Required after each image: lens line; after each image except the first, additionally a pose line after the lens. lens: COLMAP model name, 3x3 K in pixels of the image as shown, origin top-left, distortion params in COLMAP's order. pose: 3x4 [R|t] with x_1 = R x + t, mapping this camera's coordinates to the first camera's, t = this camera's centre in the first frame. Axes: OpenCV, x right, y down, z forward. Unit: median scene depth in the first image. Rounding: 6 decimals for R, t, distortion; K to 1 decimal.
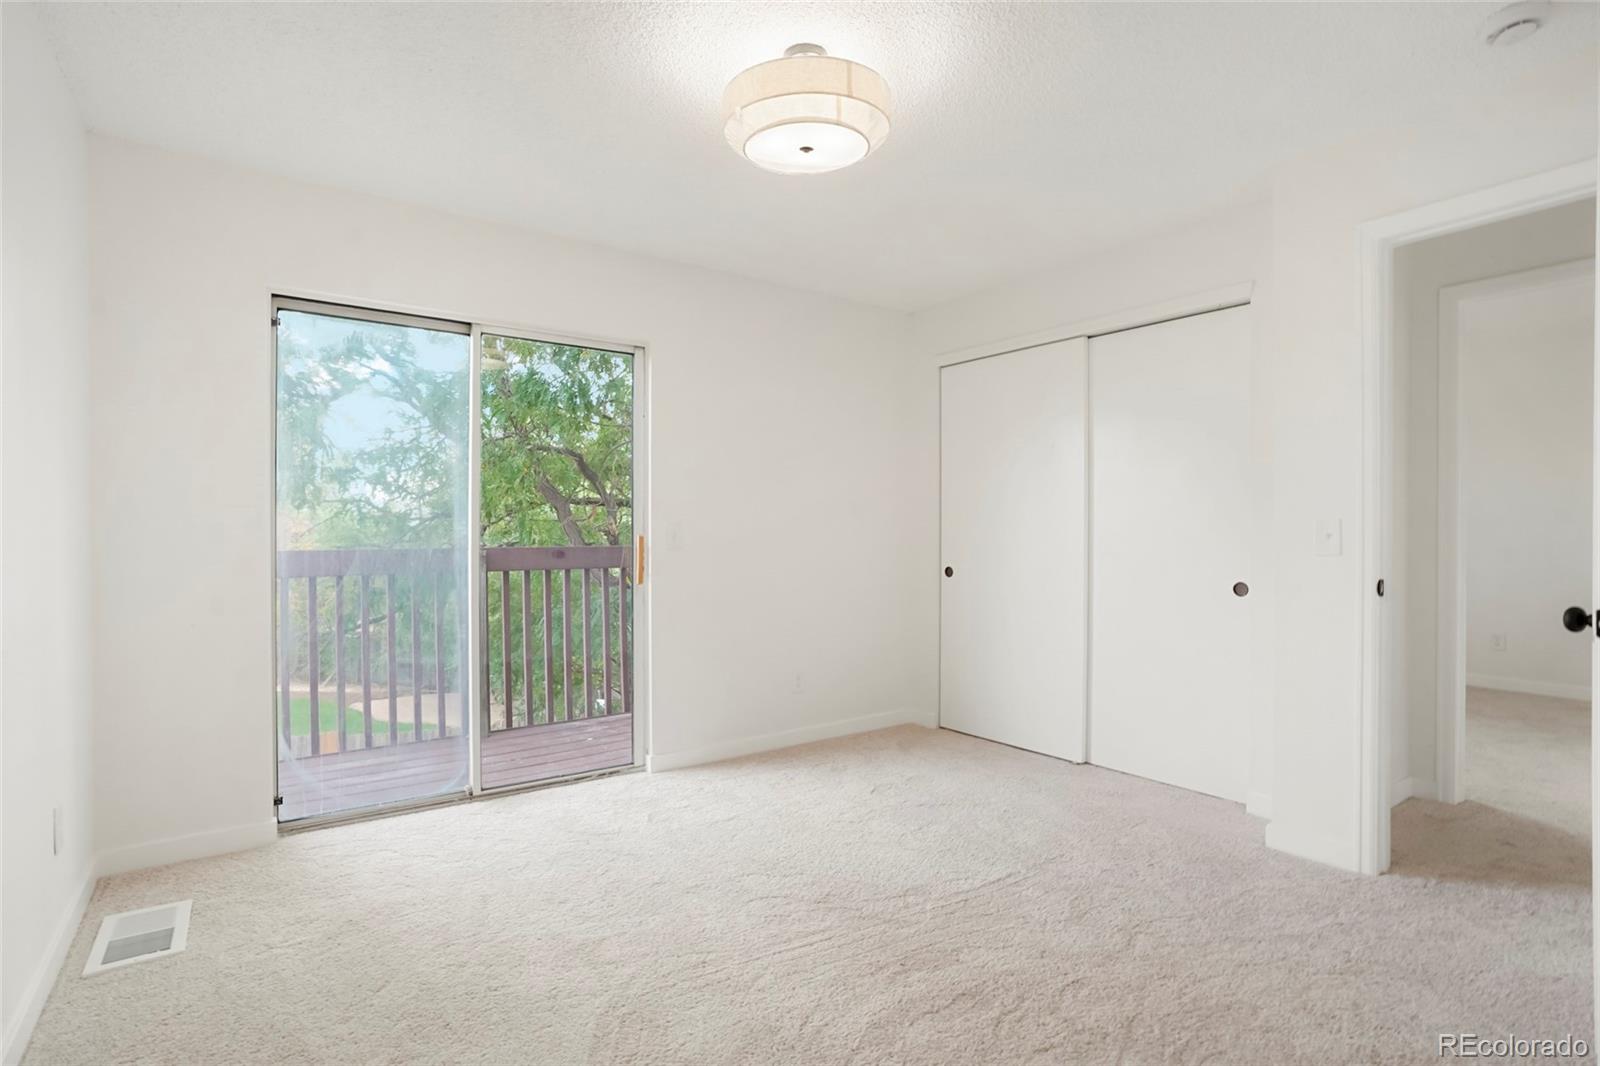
lens RADIAL K [[762.4, 0, 800.0], [0, 762.4, 533.0], [0, 0, 1]] dist [-0.069787, 0.000067]
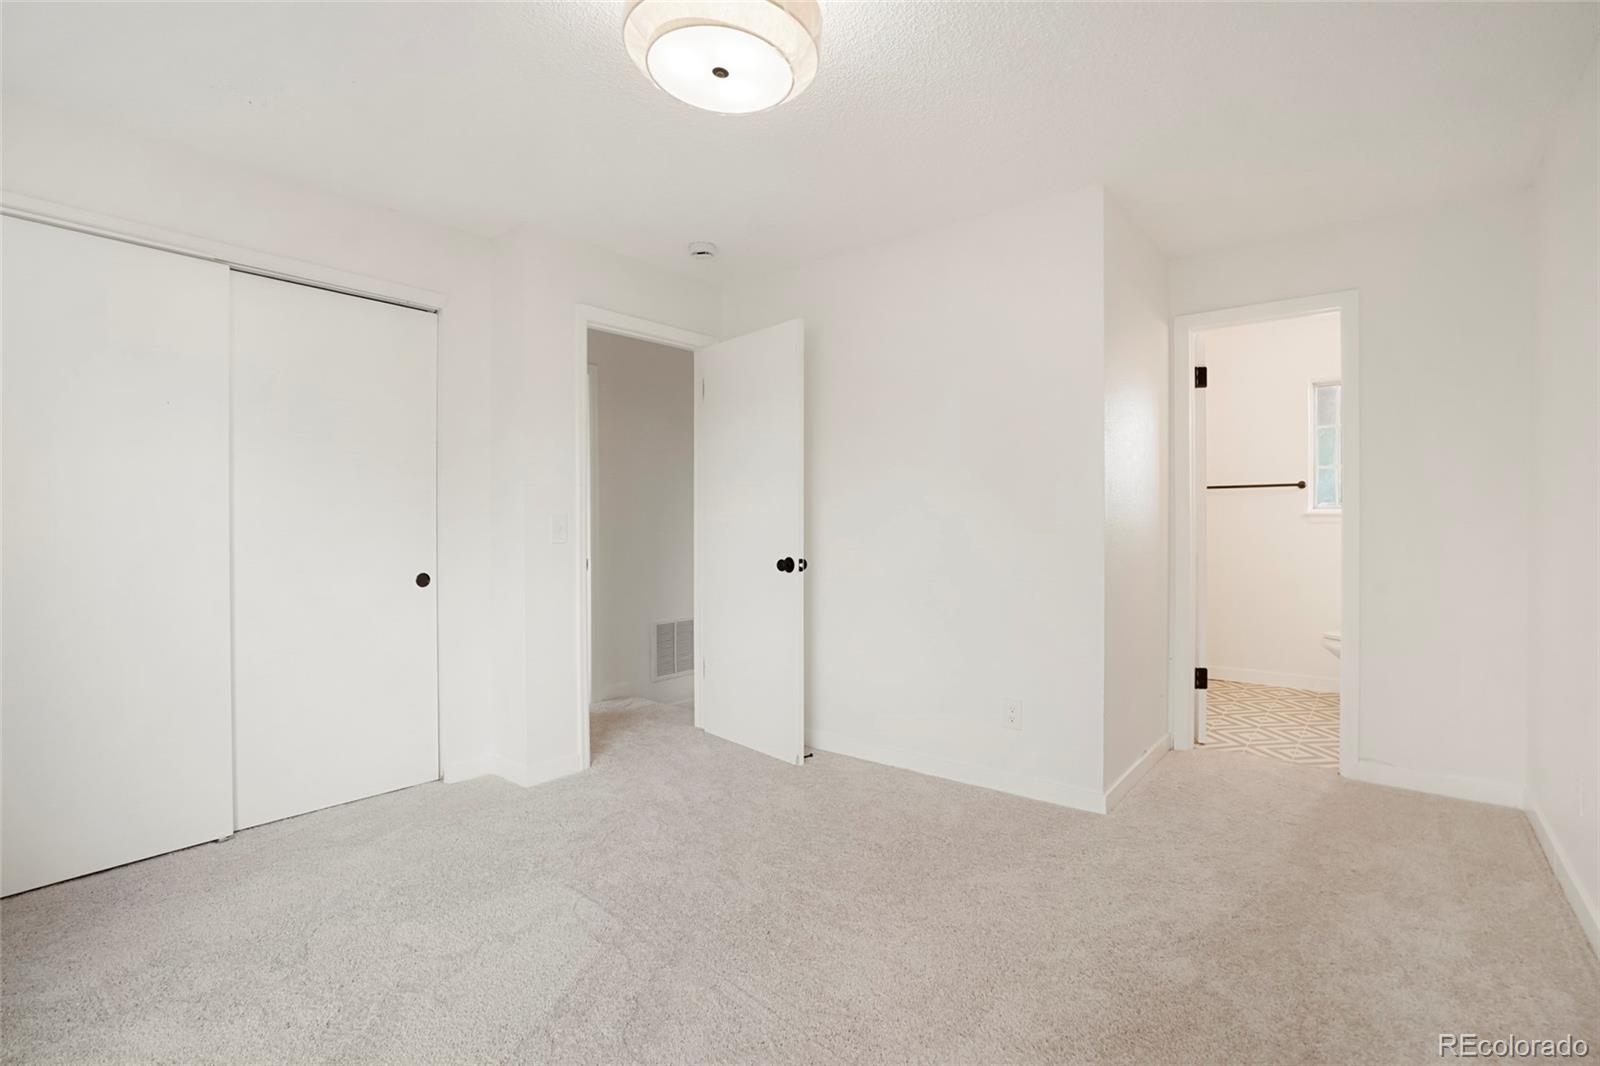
lens RADIAL K [[755.9, 0, 800.0], [0, 755.9, 533.0], [0, 0, 1]] dist [-0.006530, 0.000283]
pose [[-0.271766, -0.006140, 0.962344, -0.563154], [0.001533, 0.999976, 0.006814, 0.003161], [-0.962362, 0.003327, -0.271750, 0.749711]]
